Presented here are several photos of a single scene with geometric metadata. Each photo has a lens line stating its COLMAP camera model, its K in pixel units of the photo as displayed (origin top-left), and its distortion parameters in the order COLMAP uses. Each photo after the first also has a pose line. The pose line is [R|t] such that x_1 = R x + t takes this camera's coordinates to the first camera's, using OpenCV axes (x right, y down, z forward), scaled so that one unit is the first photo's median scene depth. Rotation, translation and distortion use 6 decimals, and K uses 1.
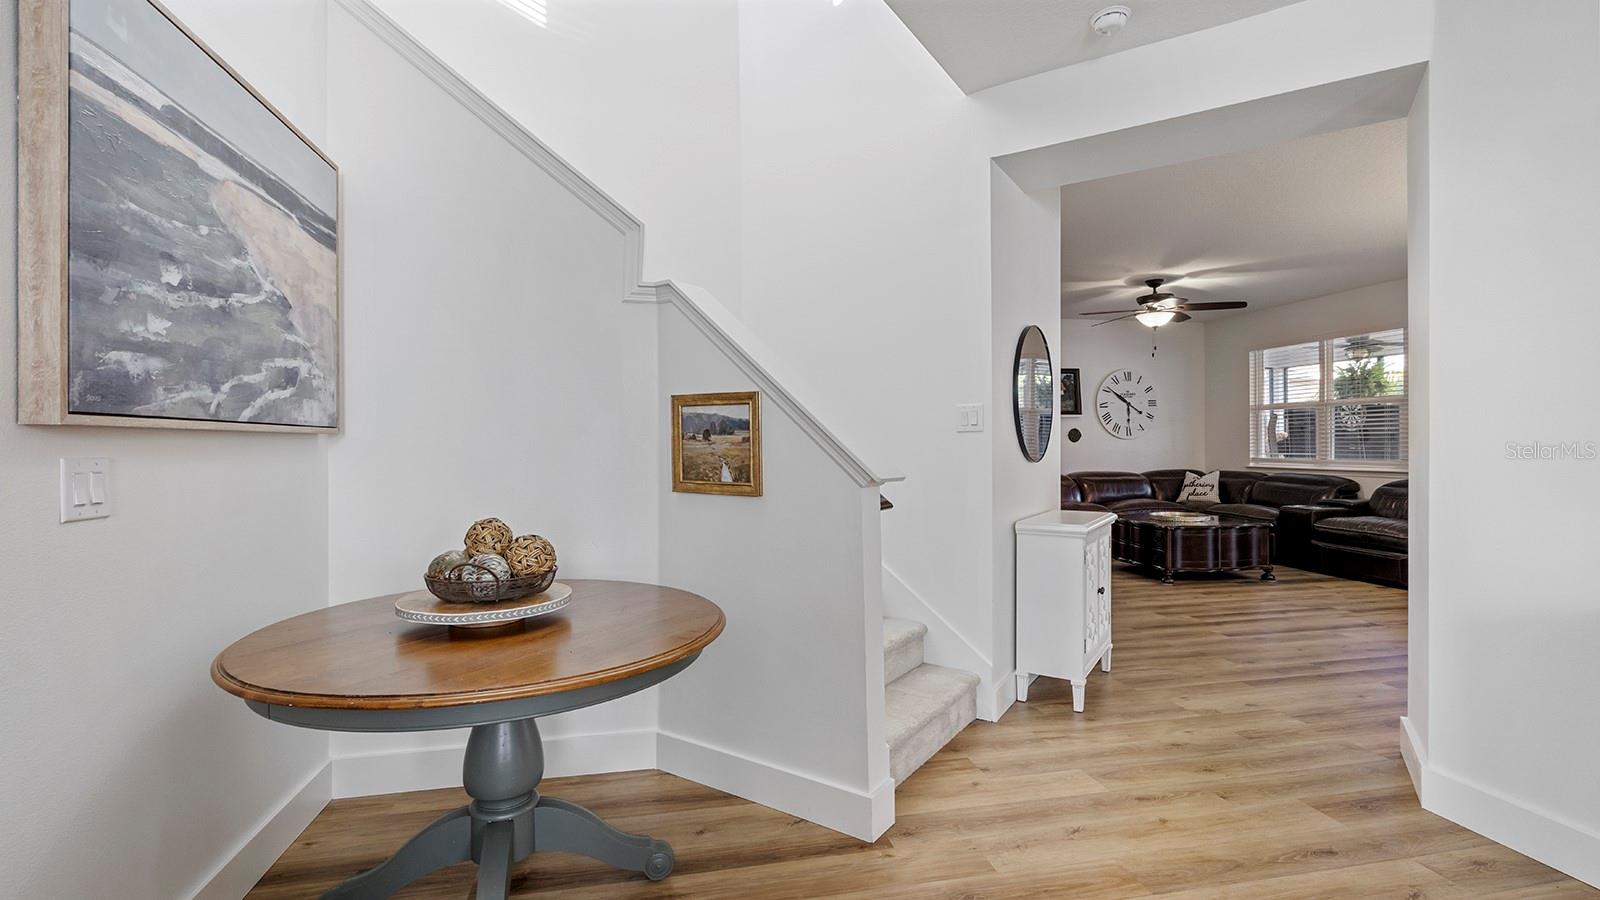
lens RADIAL K [[737.9, 0, 789.3], [0, 737.9, 451.0], [0, 0, 1]] dist [-0.005196, 0.008001]
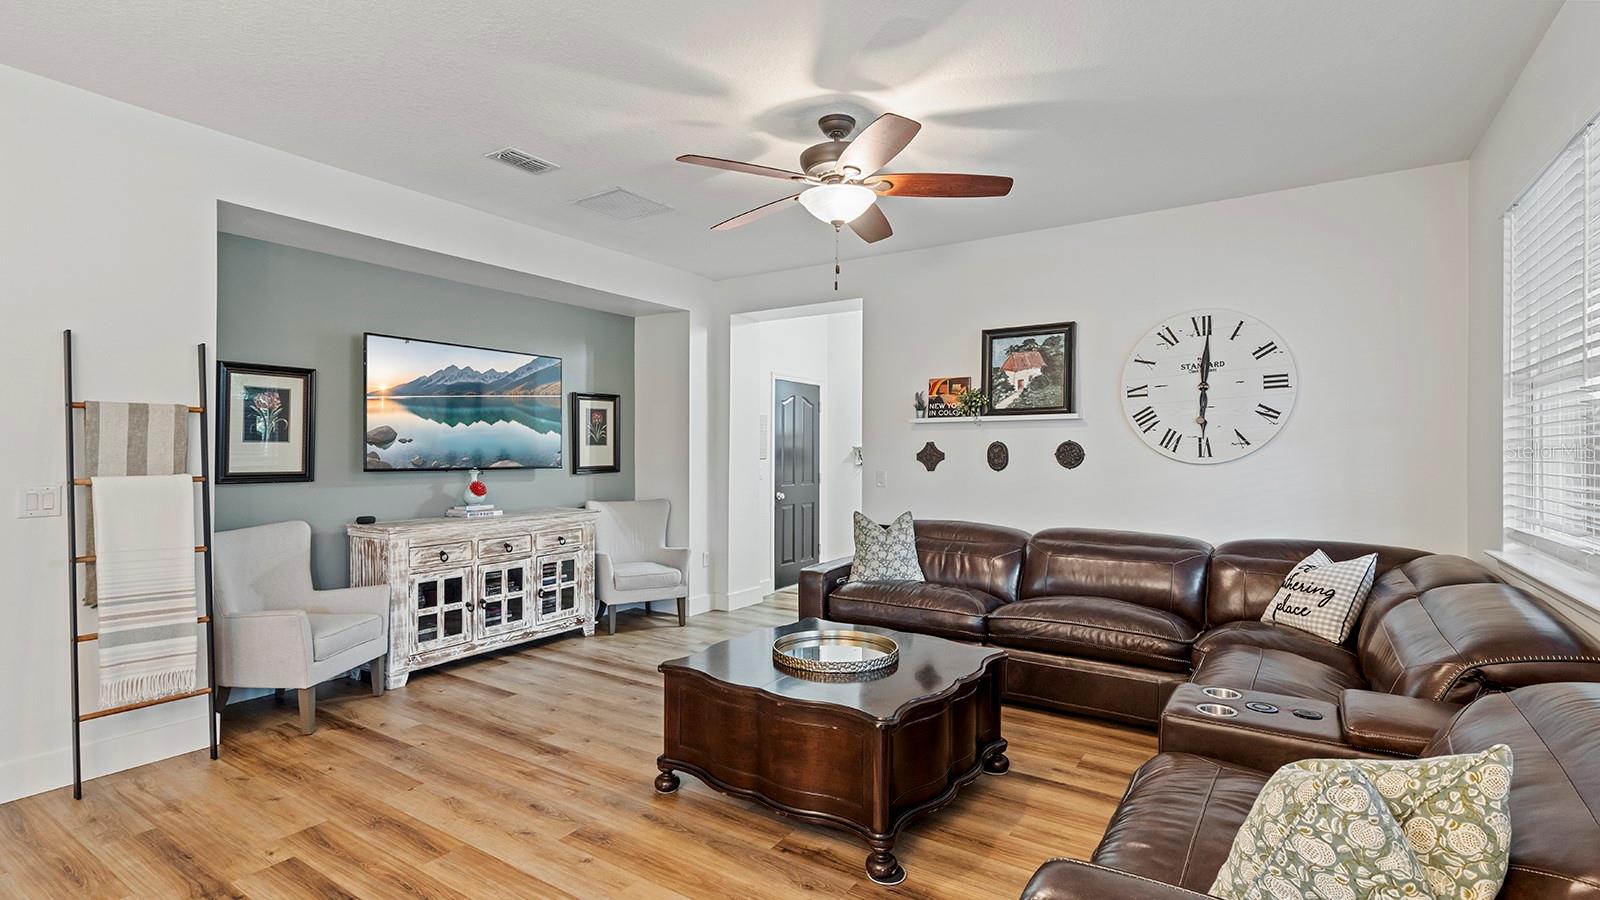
lens RADIAL K [[737.9, 0, 789.3], [0, 737.9, 451.0], [0, 0, 1]] dist [-0.005196, 0.008001]
pose [[0.686245, 0.009589, -0.727308, 0.645885], [-0.014693, 0.999892, -0.000680, -0.021298], [0.727222, 0.011154, 0.686311, 0.530282]]
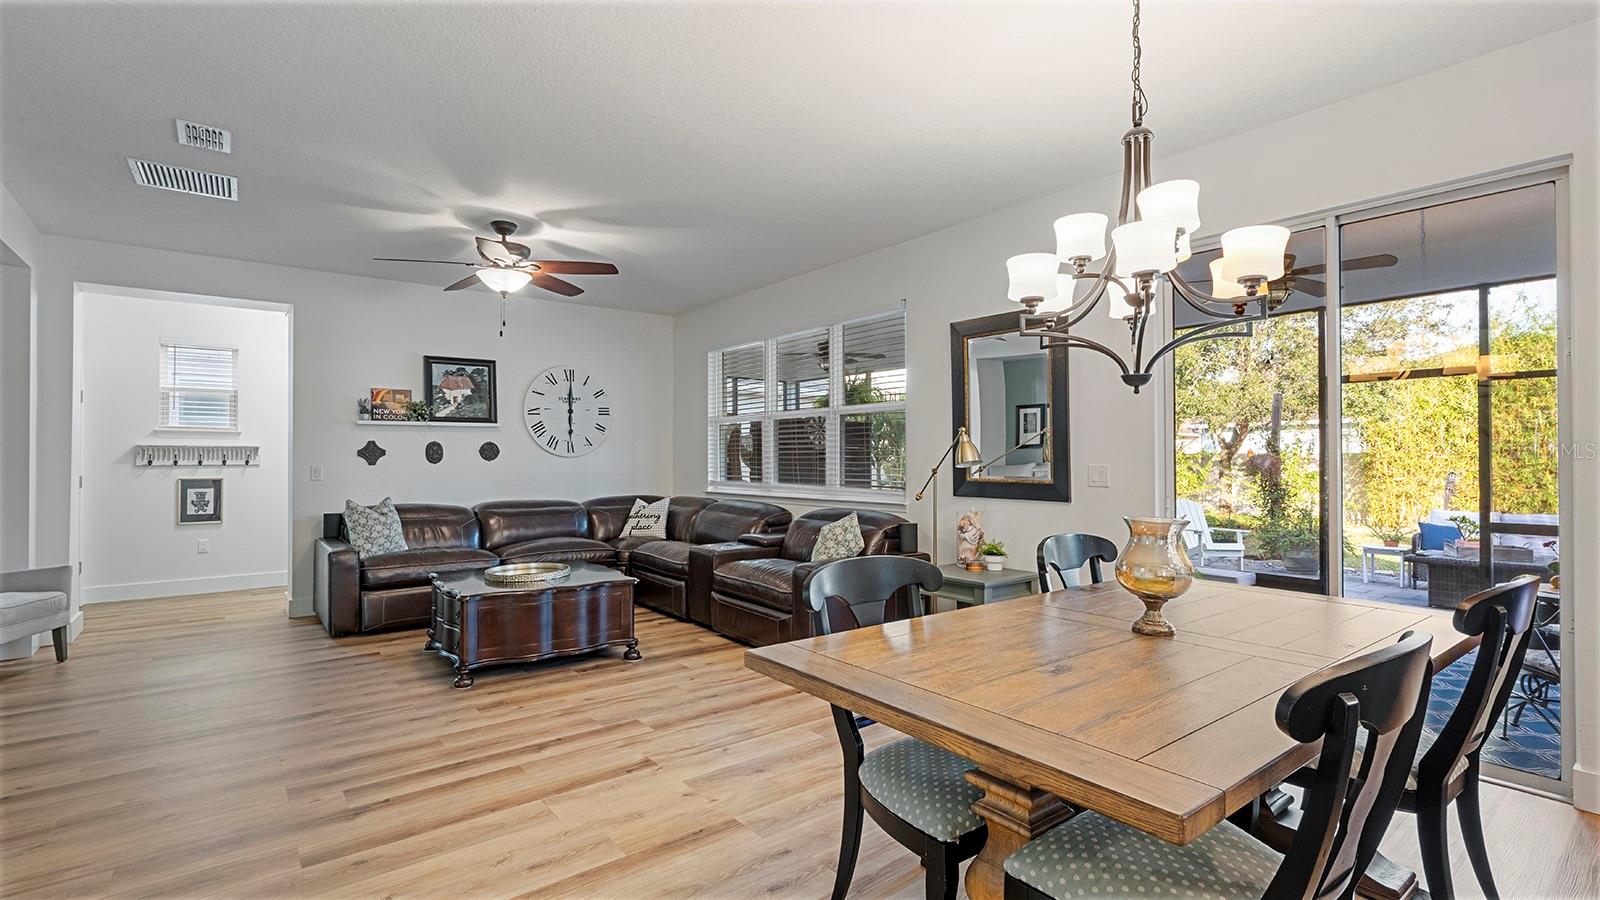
lens RADIAL K [[737.9, 0, 789.3], [0, 737.9, 451.0], [0, 0, 1]] dist [-0.005196, 0.008001]
pose [[0.905070, 0.010255, 0.425139, 0.357249], [-0.000507, 0.999735, -0.023034, -0.005129], [-0.425262, 0.020632, 0.904835, 0.218050]]
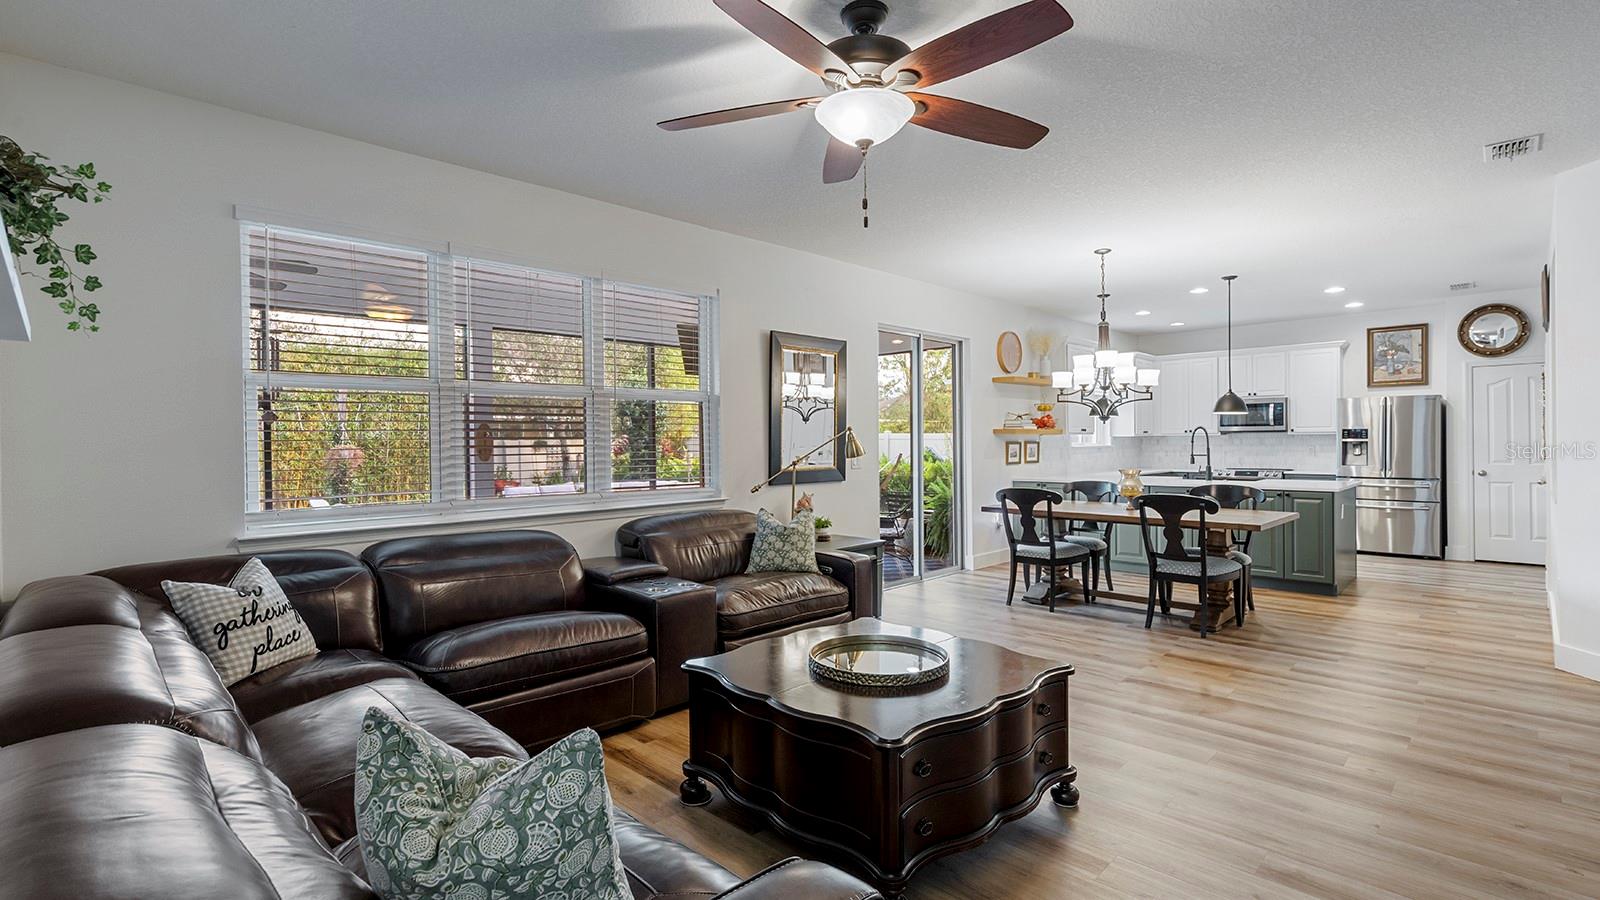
lens RADIAL K [[737.9, 0, 789.3], [0, 737.9, 451.0], [0, 0, 1]] dist [-0.005196, 0.008001]
pose [[-0.532861, 0.000252, 0.846203, 0.167203], [0.023310, 0.999625, 0.014381, -0.022766], [-0.845881, 0.027388, -0.532667, 0.984384]]
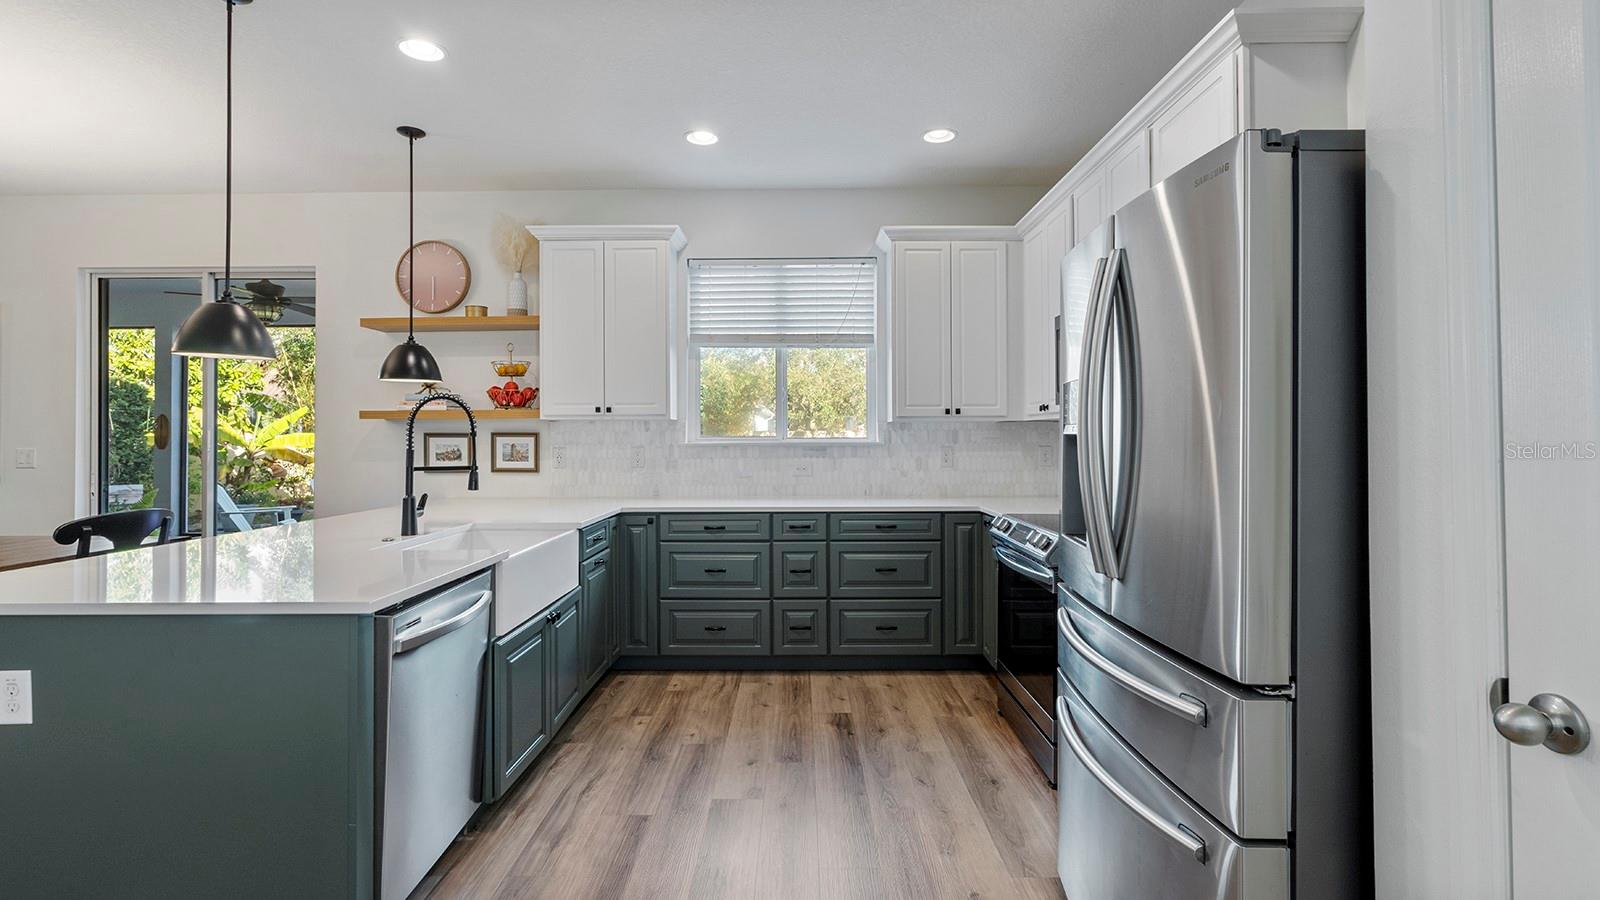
lens RADIAL K [[737.9, 0, 789.3], [0, 737.9, 451.0], [0, 0, 1]] dist [-0.005196, 0.008001]
pose [[0.241095, -0.012990, 0.970414, 0.350324], [0.013945, 0.999854, 0.009919, -0.003586], [-0.970401, 0.011141, 0.241241, -0.094233]]
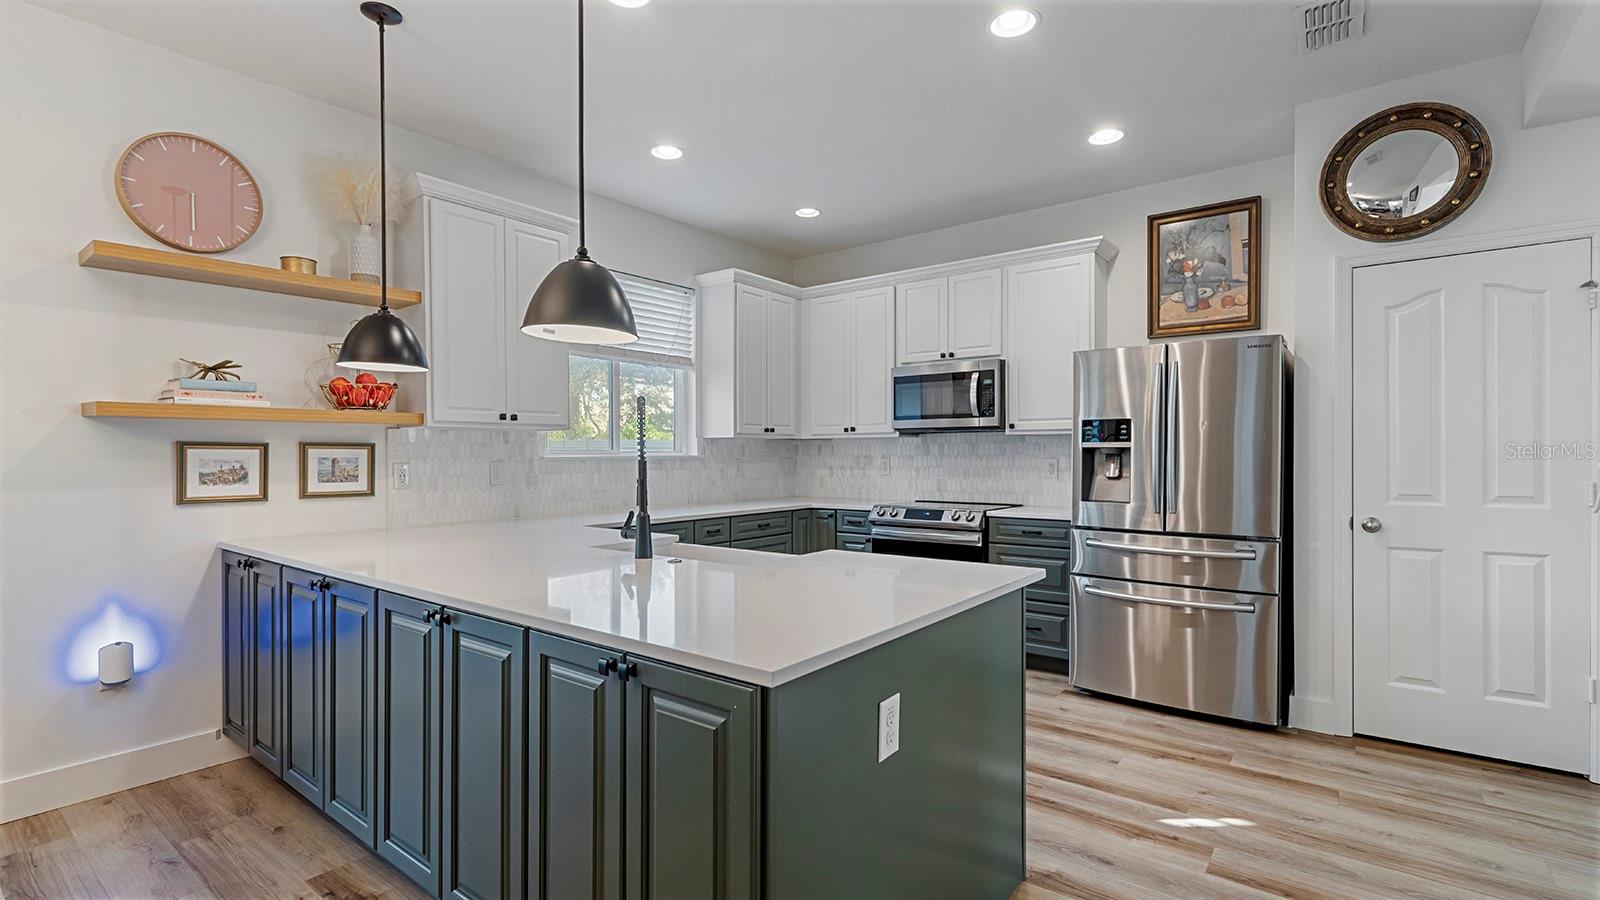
lens RADIAL K [[737.9, 0, 789.3], [0, 737.9, 451.0], [0, 0, 1]] dist [-0.005196, 0.008001]
pose [[-0.628442, 0.009958, 0.777793, 0.369452], [0.015932, 0.999873, 0.000071, -0.006068], [-0.777693, 0.012437, -0.628521, 0.272710]]
